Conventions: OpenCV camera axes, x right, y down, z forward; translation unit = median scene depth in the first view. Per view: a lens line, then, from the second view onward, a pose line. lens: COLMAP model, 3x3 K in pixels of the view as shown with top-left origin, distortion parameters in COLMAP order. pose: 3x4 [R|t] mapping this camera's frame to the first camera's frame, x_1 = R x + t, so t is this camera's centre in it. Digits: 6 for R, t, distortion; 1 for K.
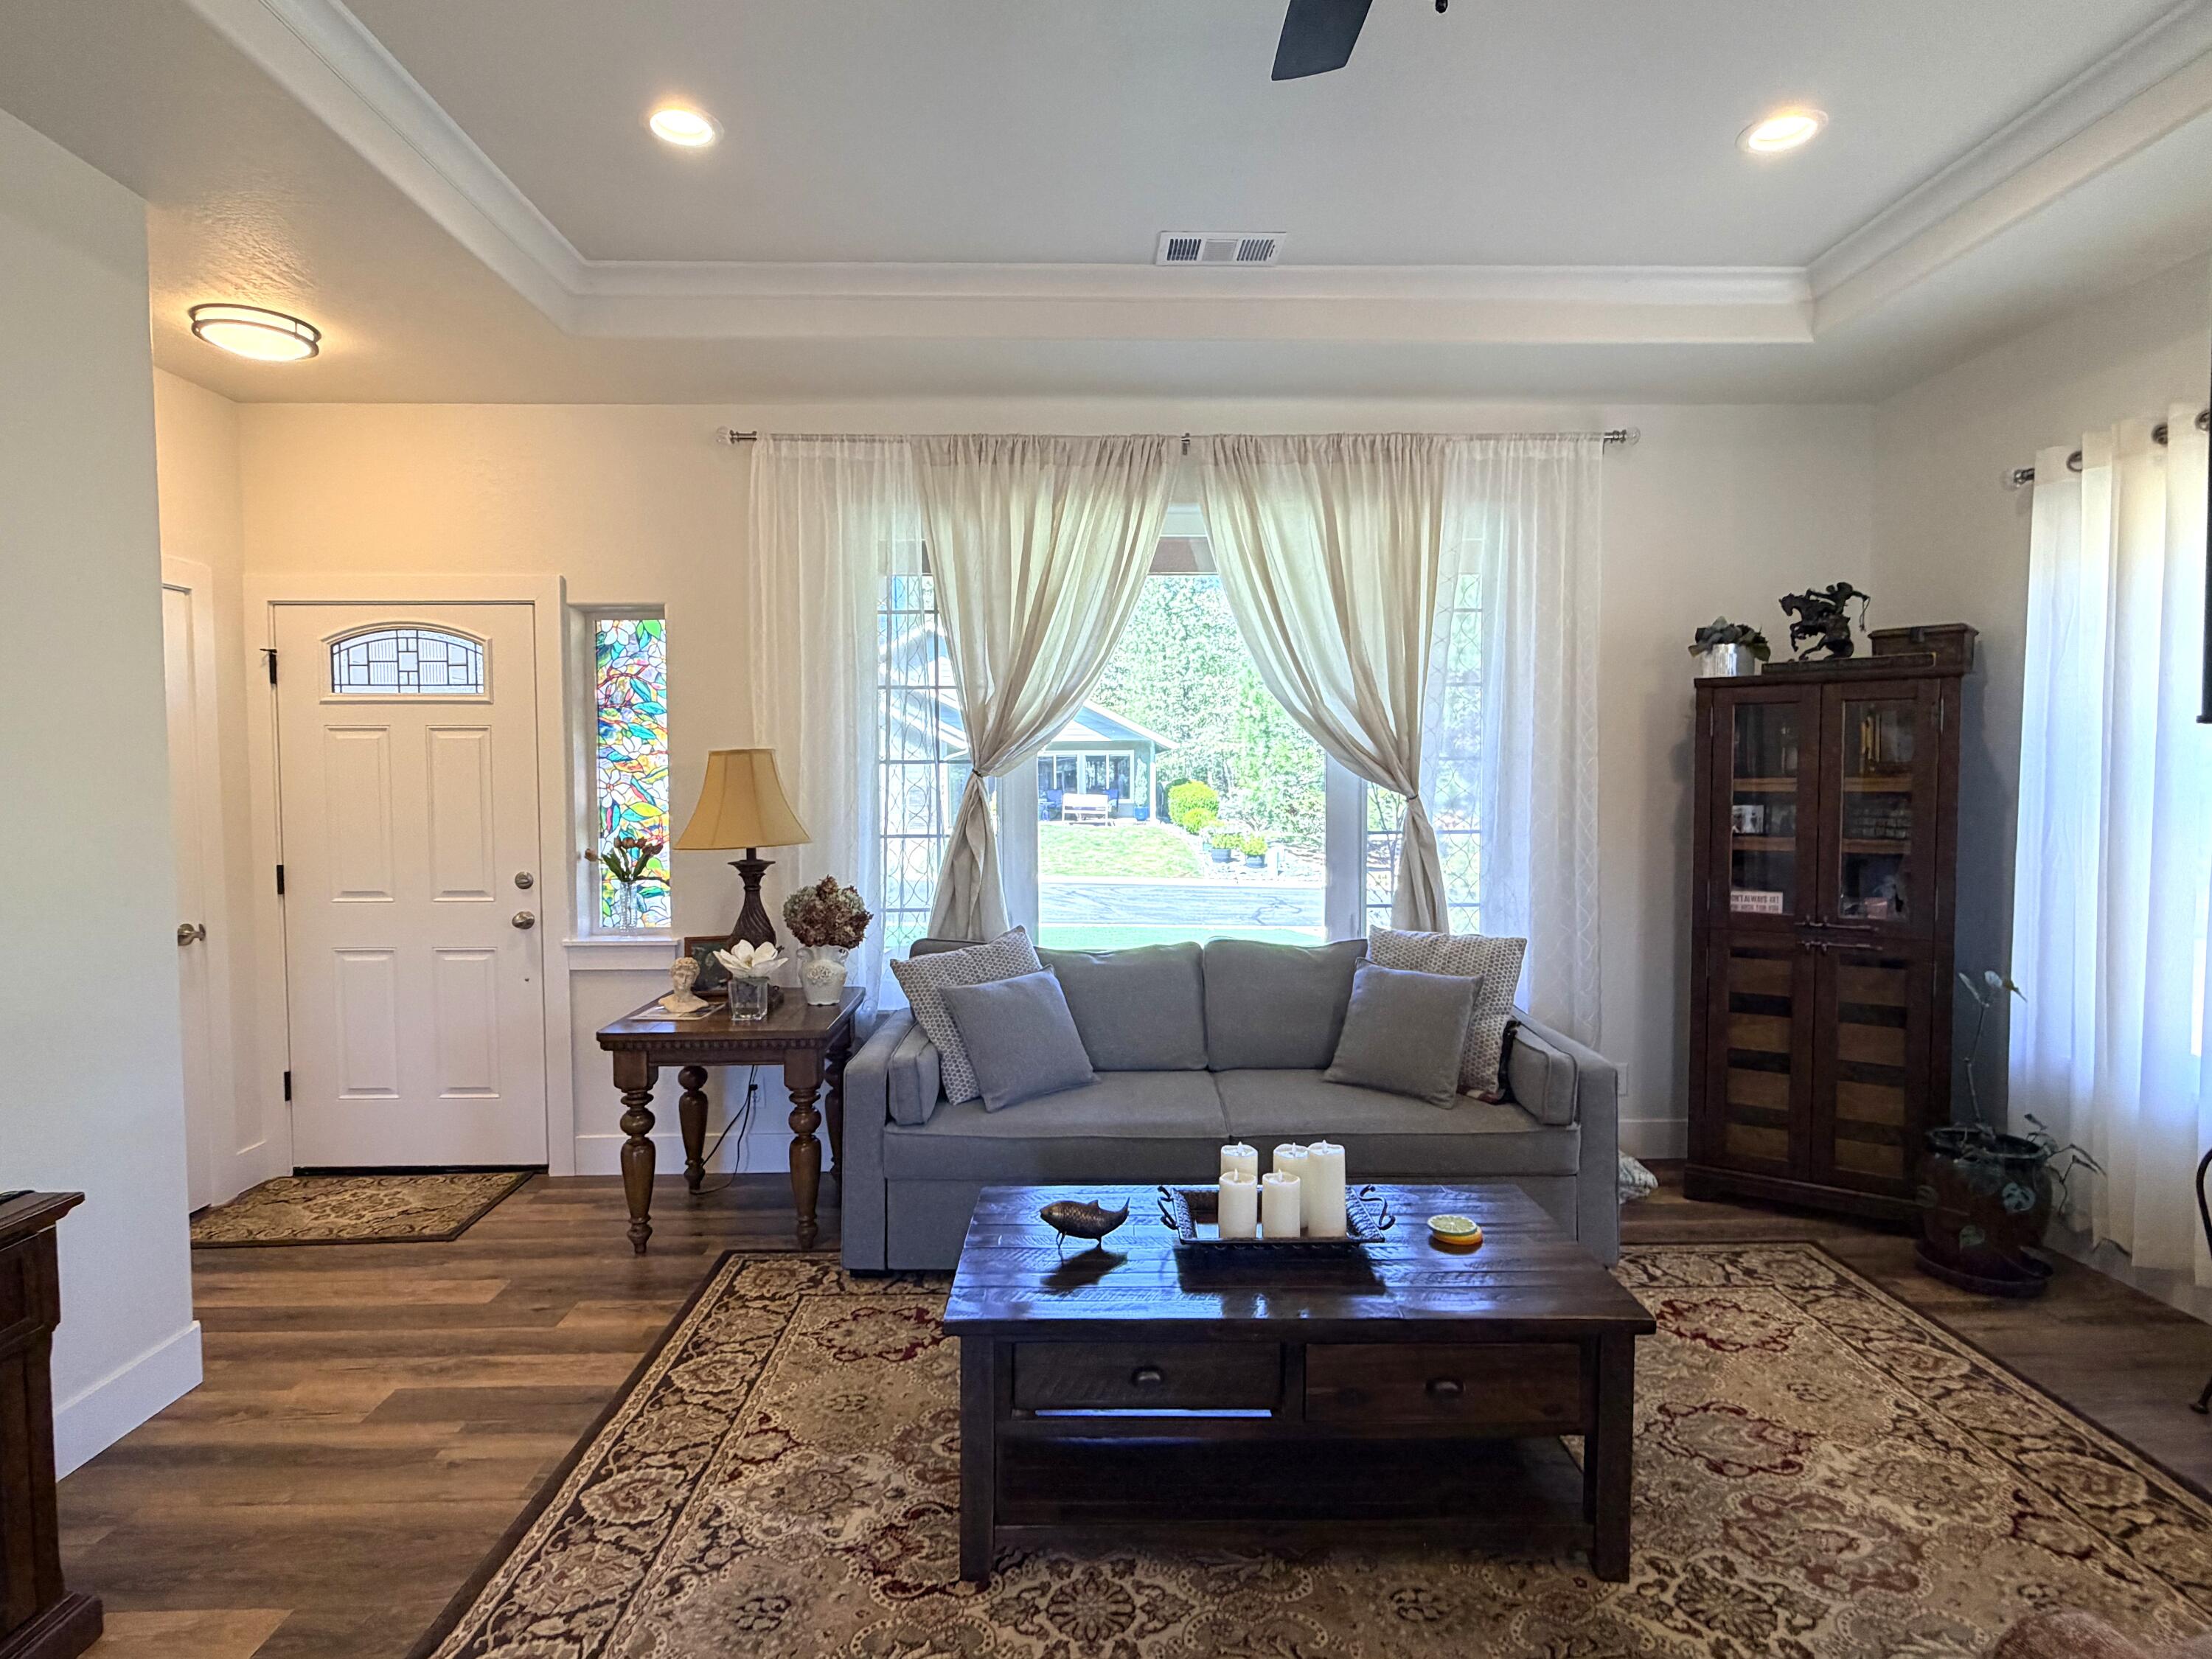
lens RADIAL K [[1163.0, 0, 1101.1], [0, 1163.0, 832.8], [0, 0, 1]] dist [0.001539, 0.002564]
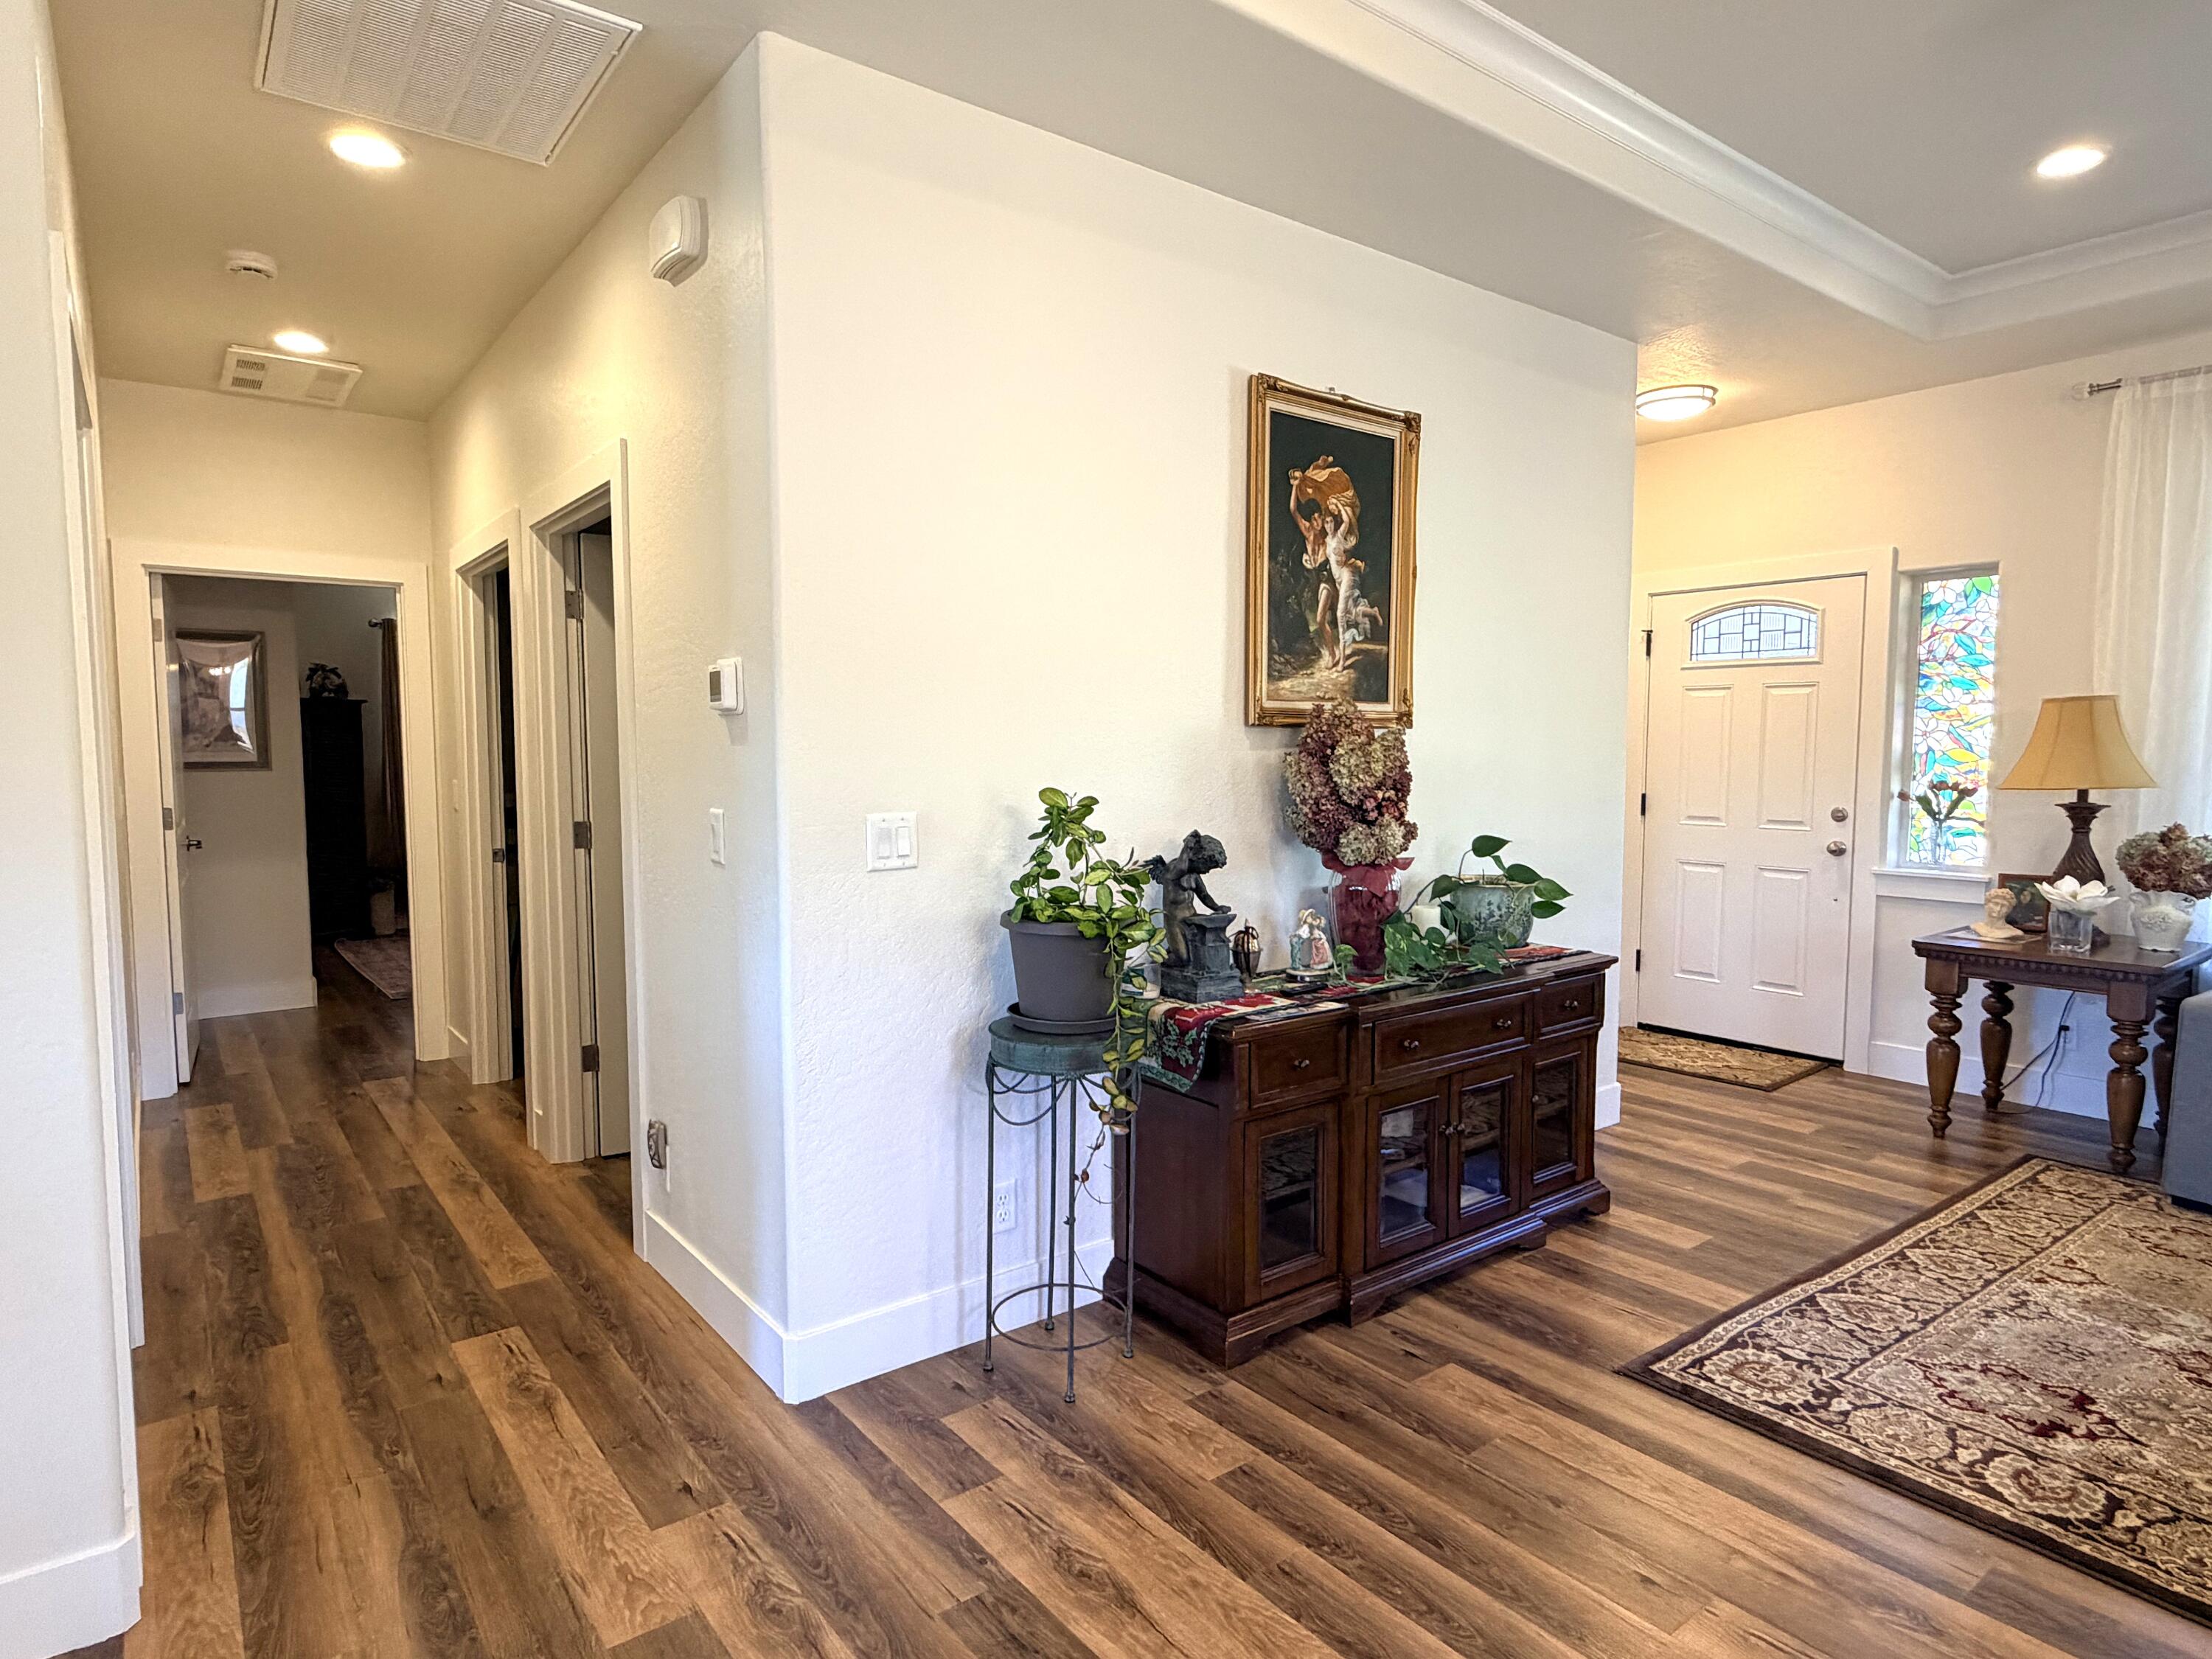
lens RADIAL K [[1238.1, 0, 1098.6], [0, 1238.1, 832.2], [0, 0, 1]] dist [-0.000632, 0.000443]
pose [[0.583635, 0.063839, -0.809503, 0.084992], [-0.040866, 0.997951, 0.049237, 0.031388], [0.810987, 0.004345, 0.585048, -0.366316]]
